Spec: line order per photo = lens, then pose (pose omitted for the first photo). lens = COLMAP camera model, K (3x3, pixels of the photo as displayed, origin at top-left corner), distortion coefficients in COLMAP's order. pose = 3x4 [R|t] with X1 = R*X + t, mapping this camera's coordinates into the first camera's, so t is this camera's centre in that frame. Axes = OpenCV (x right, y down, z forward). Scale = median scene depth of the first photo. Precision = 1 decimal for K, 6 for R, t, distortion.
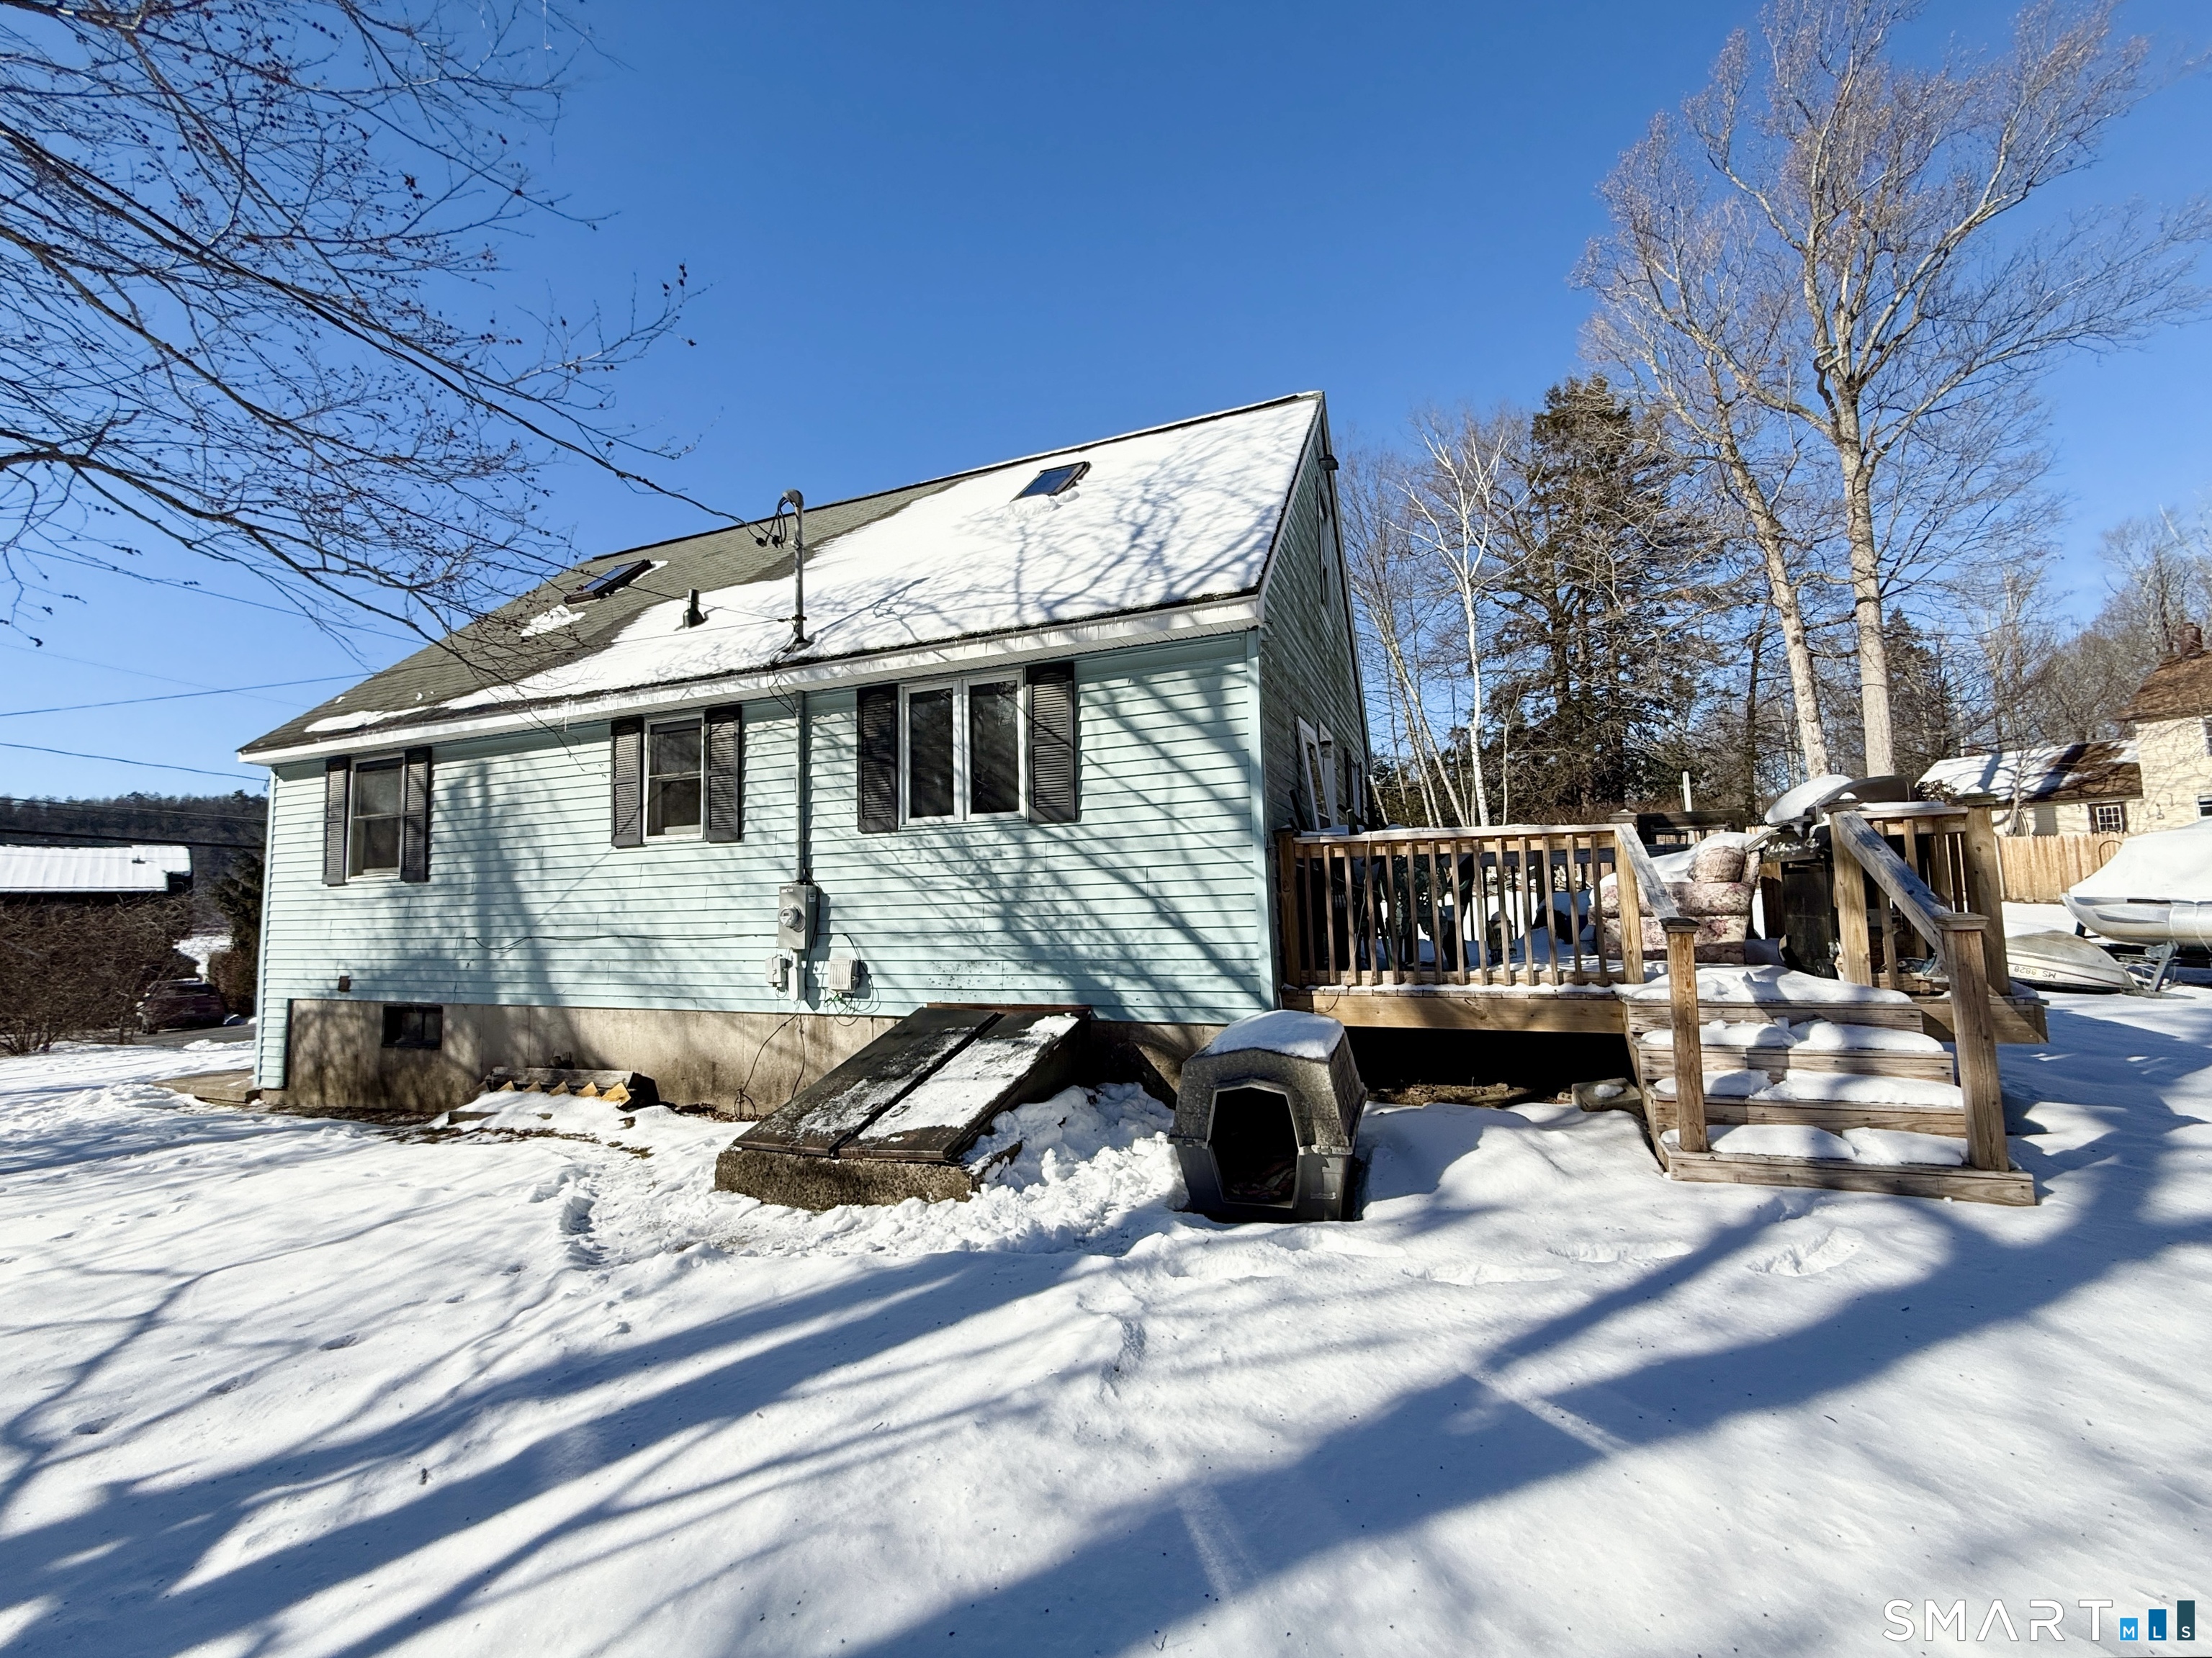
lens RADIAL K [[900.2, 0, 1112.1], [0, 900.2, 813.0], [0, 0, 1]] dist [0.000015, -0.000010]
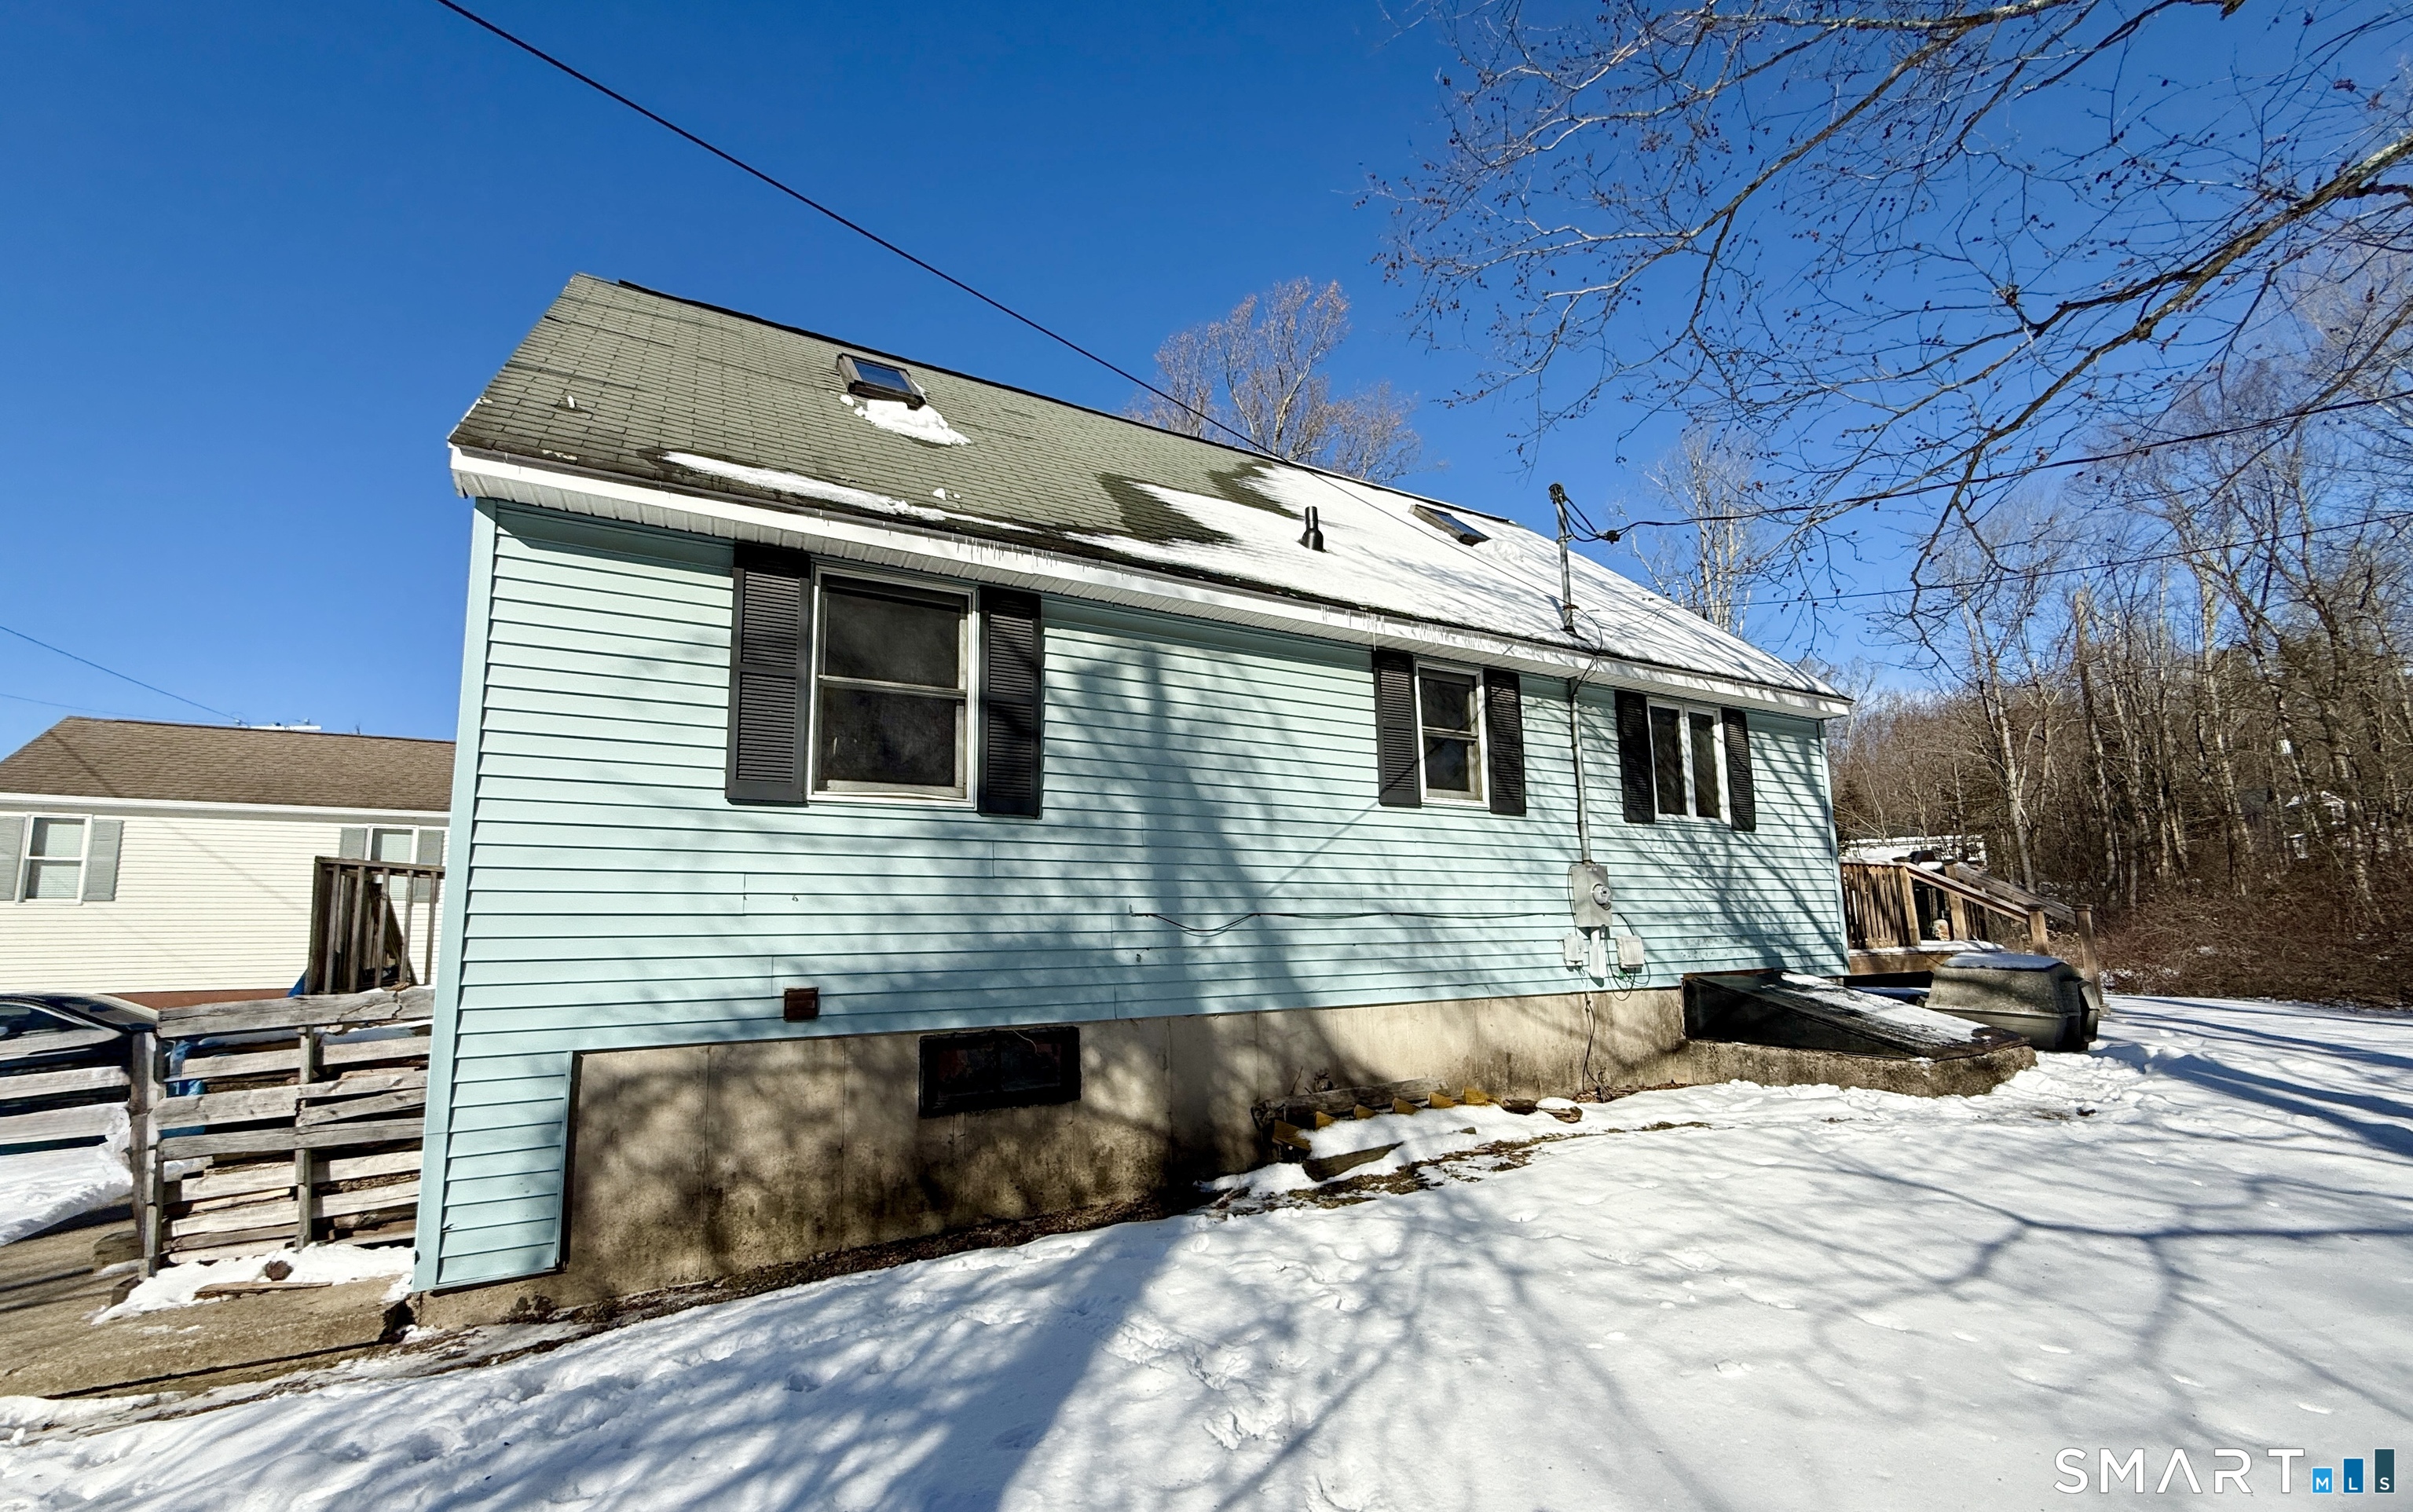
lens RADIAL K [[993.7, 0, 1190.0], [0, 993.7, 815.7], [0, 0, 1]] dist [-0.001374, 0.000150]
pose [[0.623603, 0.119456, 0.772561, -1.369031], [-0.065488, 0.992765, -0.100644, 0.152238], [-0.778994, 0.012168, 0.626914, 0.585218]]
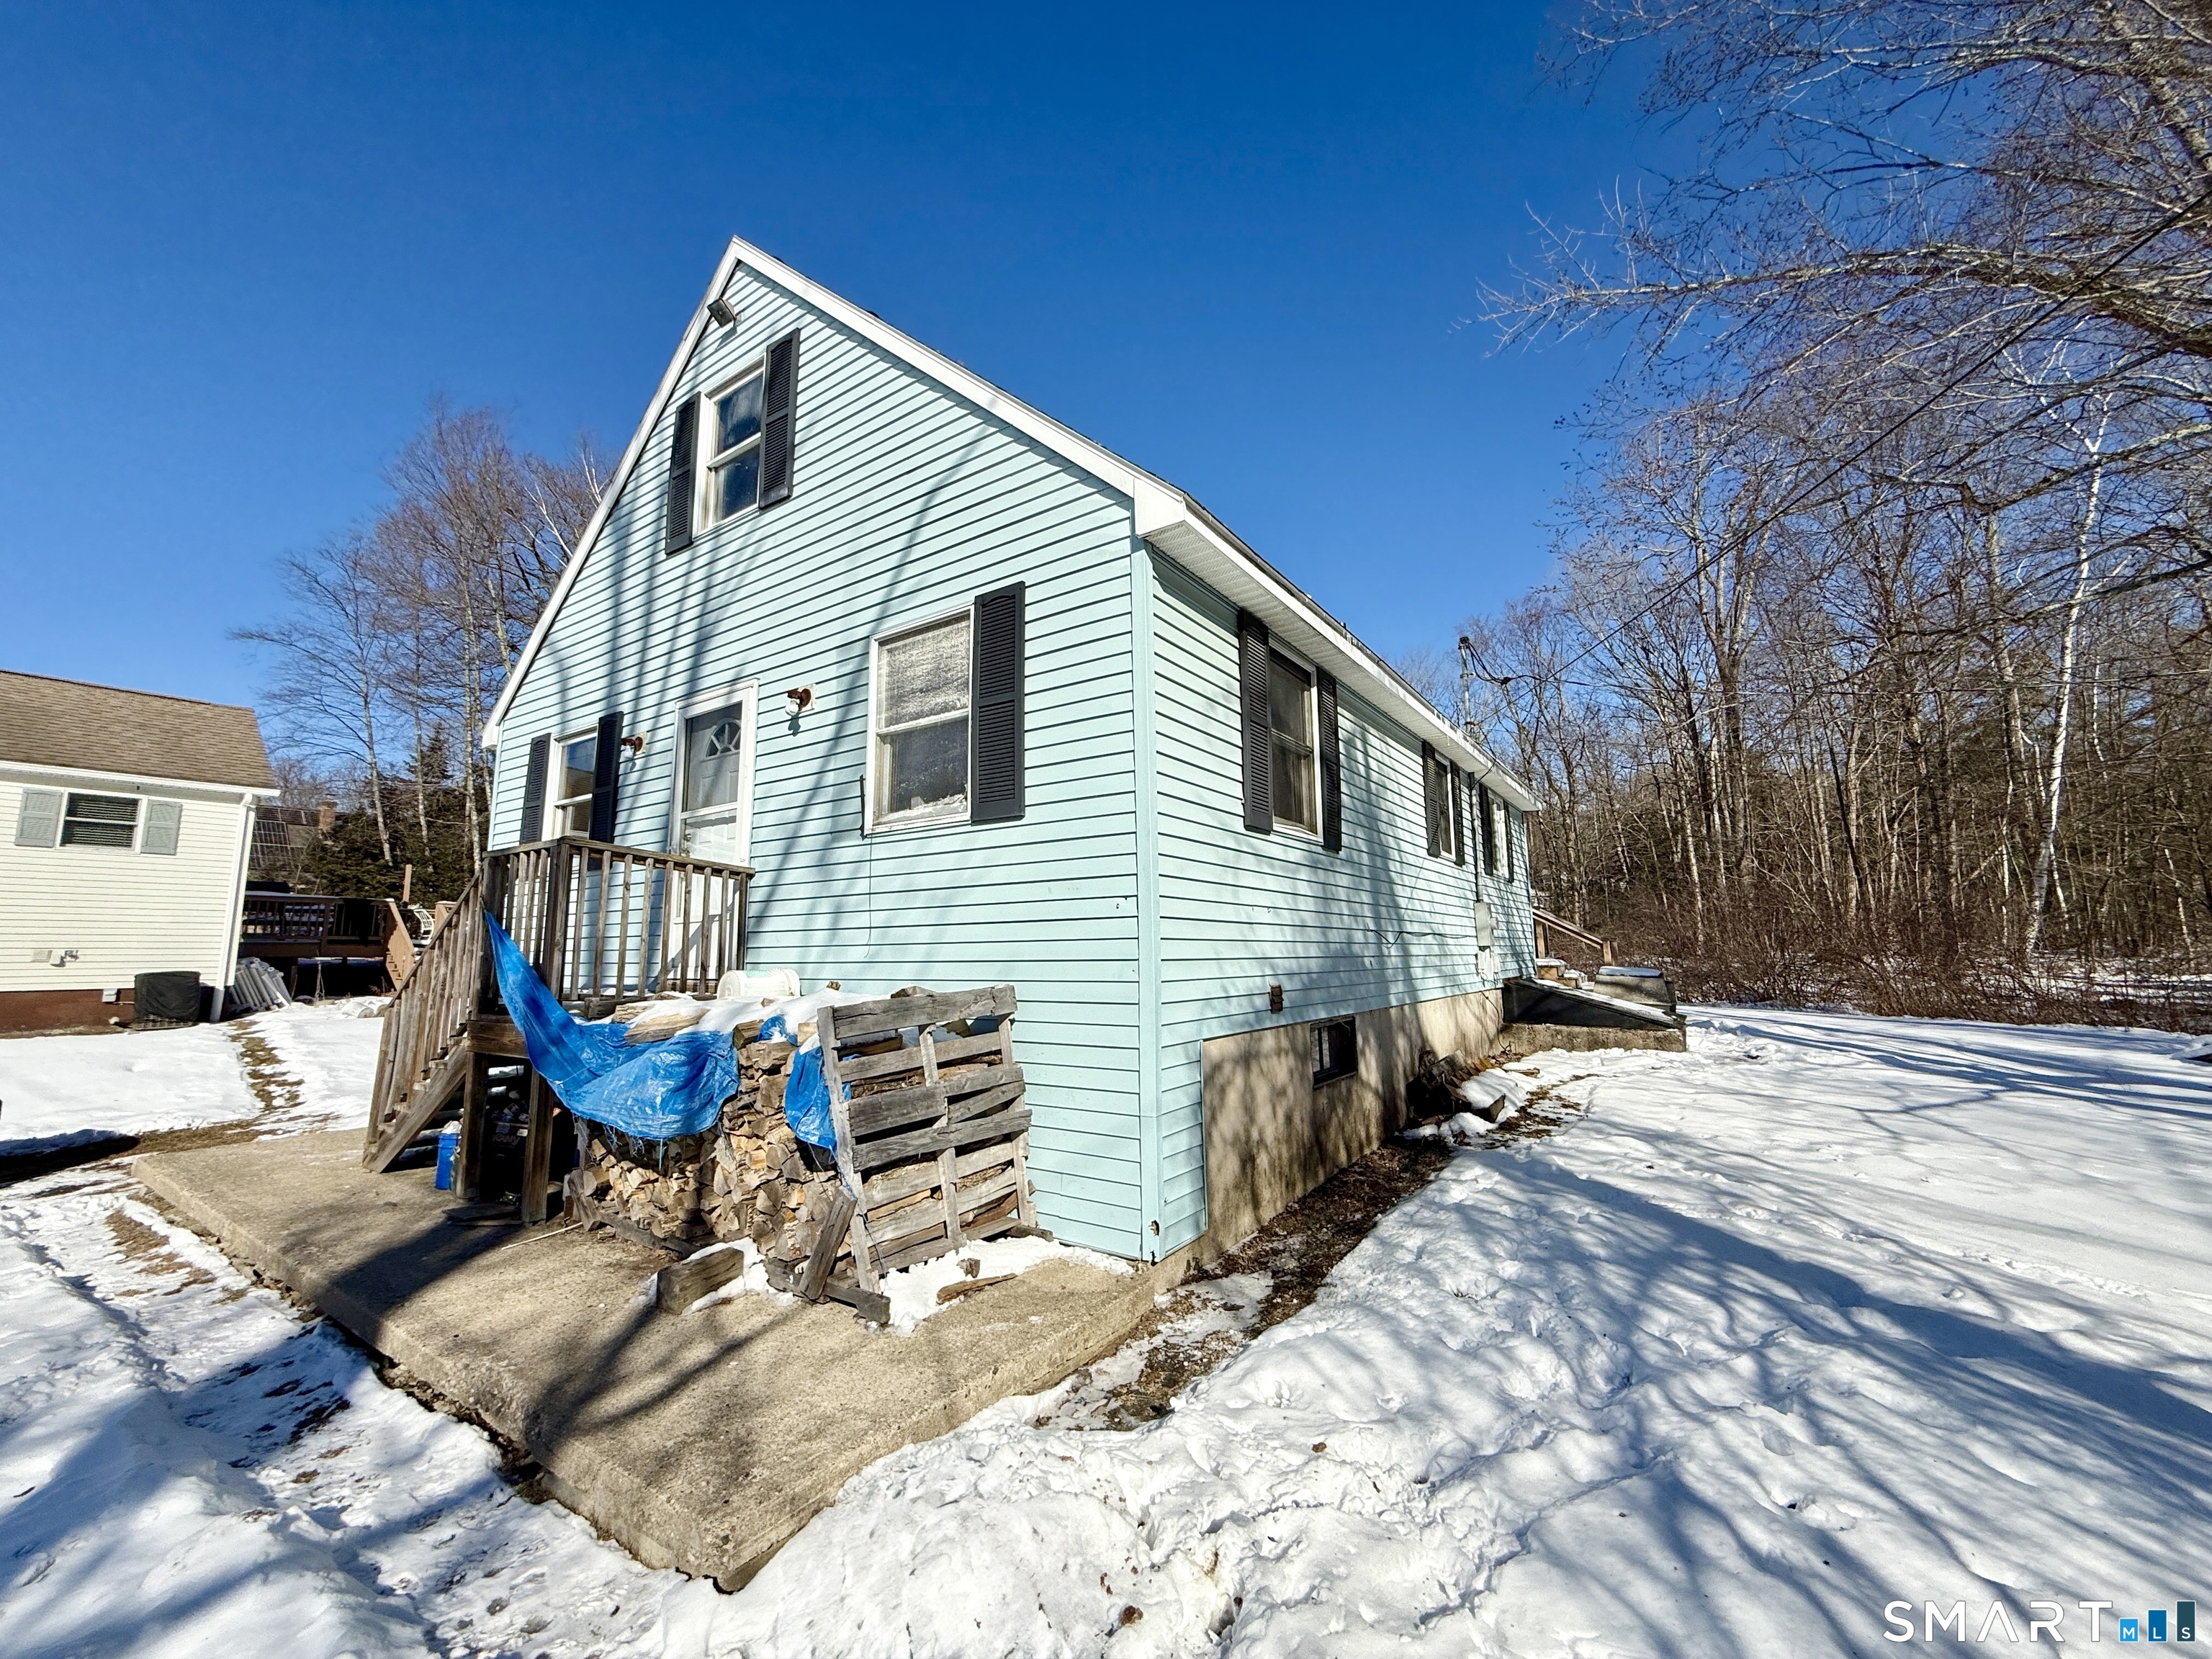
lens RADIAL K [[900.3, 0, 1100.5], [0, 900.3, 833.2], [0, 0, 1]] dist [0.000015, -0.000010]
pose [[0.208714, 0.161886, 0.964485, -1.743720], [-0.077735, 0.985830, -0.148647, 0.213161], [-0.974882, -0.043950, 0.218341, 1.174356]]
